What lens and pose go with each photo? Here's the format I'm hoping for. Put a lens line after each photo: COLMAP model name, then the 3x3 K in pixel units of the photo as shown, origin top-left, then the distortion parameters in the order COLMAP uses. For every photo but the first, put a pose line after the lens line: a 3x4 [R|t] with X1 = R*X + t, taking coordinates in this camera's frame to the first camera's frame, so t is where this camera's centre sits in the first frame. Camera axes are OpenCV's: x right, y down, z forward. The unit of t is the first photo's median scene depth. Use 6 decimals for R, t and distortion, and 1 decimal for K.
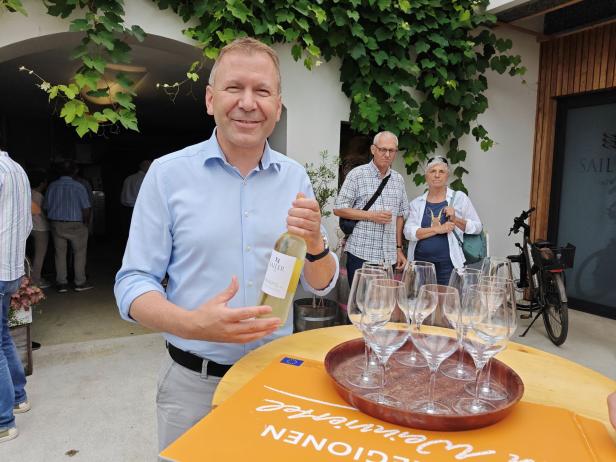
lens RADIAL K [[474.9, 0, 303.4], [0, 474.9, 222.1], [0, 0, 1]] dist [0.000362, -0.002397]
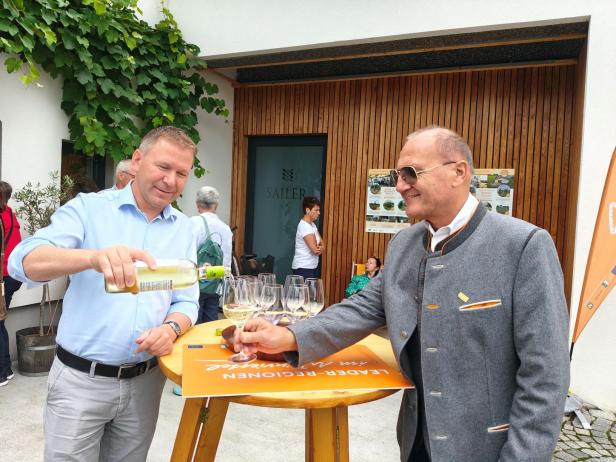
lens RADIAL K [[474.9, 0, 305.9], [0, 474.9, 234.4], [0, 0, 1]] dist [0.000362, -0.002397]
pose [[0.798123, -0.025275, 0.601964, -0.129624], [0.028785, 0.999578, 0.003805, -0.012812], [-0.601806, 0.014291, 0.798514, -0.087796]]
